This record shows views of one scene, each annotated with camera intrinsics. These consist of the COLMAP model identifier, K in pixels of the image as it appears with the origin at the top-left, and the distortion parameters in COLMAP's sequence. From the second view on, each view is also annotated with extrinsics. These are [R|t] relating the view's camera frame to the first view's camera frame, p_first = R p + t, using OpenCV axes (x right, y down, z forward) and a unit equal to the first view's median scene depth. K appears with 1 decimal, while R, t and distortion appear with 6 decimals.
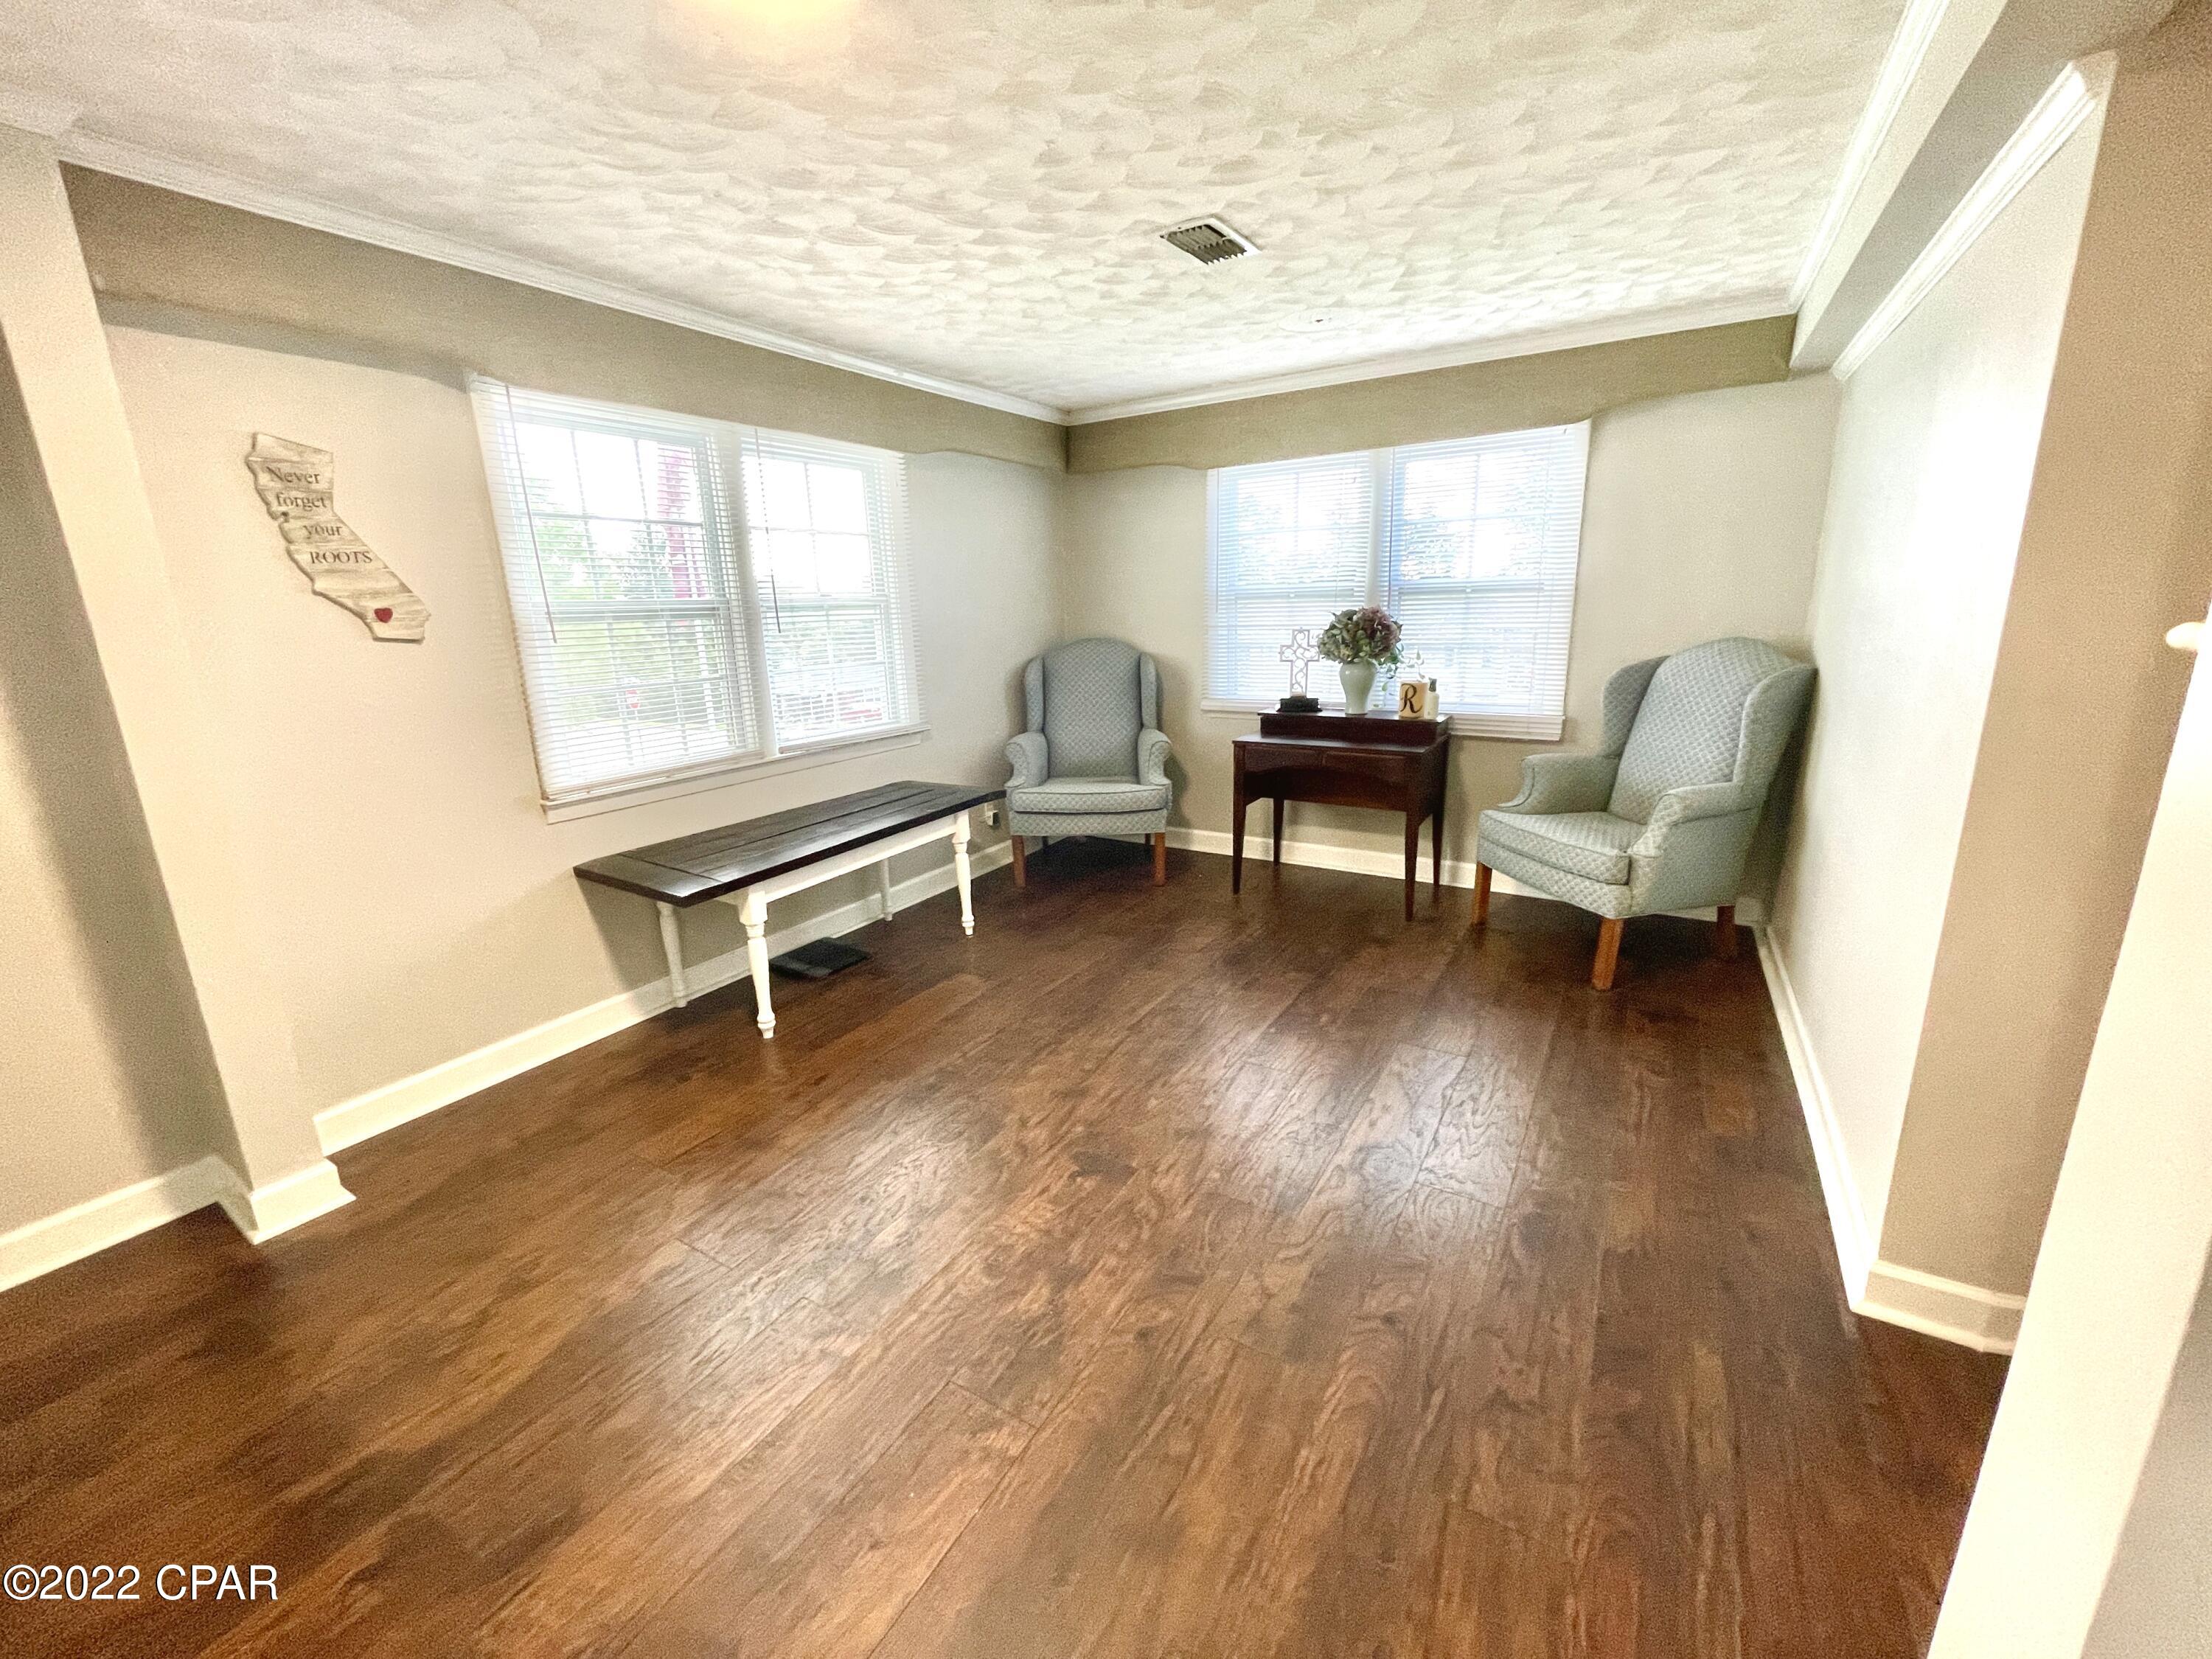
lens RADIAL K [[895.4, 0, 1104.1], [0, 895.4, 828.2], [0, 0, 1]] dist [-0.001936, -0.000293]
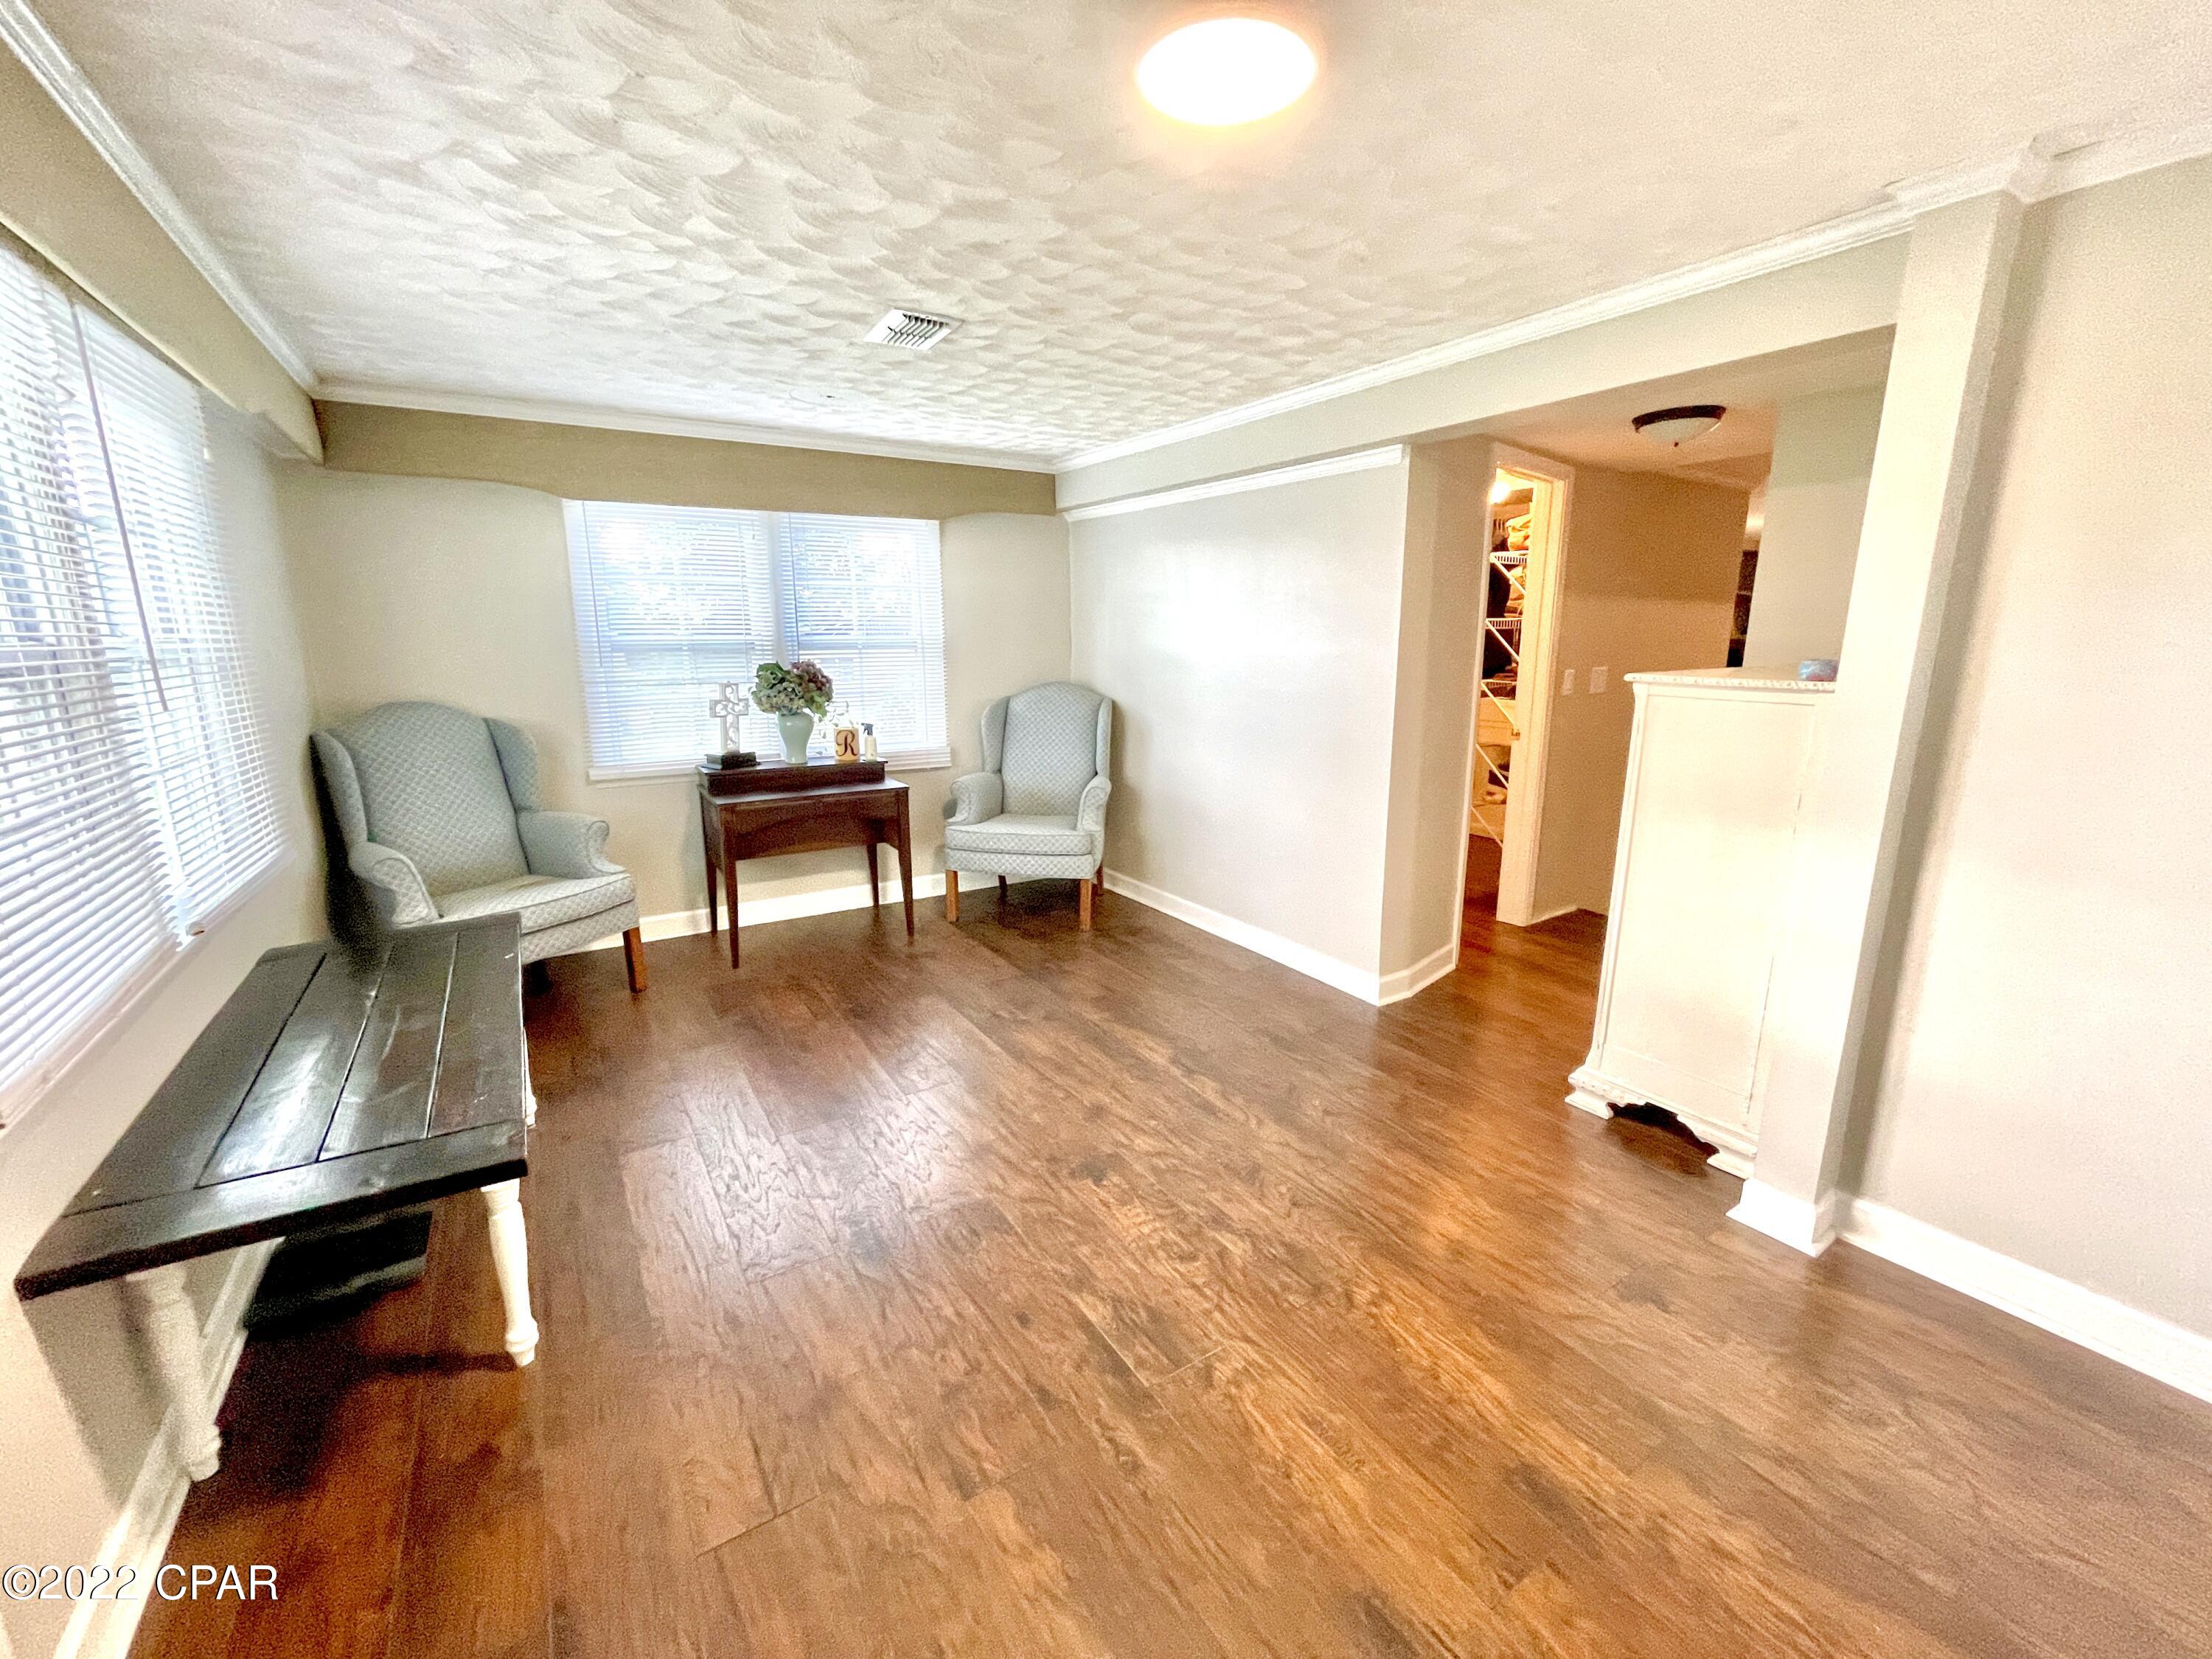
lens RADIAL K [[895.4, 0, 1104.9], [0, 895.4, 827.2], [0, 0, 1]] dist [-0.001936, -0.000293]
pose [[0.435947, -0.164463, 0.884818, -0.544509], [0.210019, 0.974607, 0.077677, -0.068601], [-0.875124, 0.151965, 0.459417, 0.255282]]
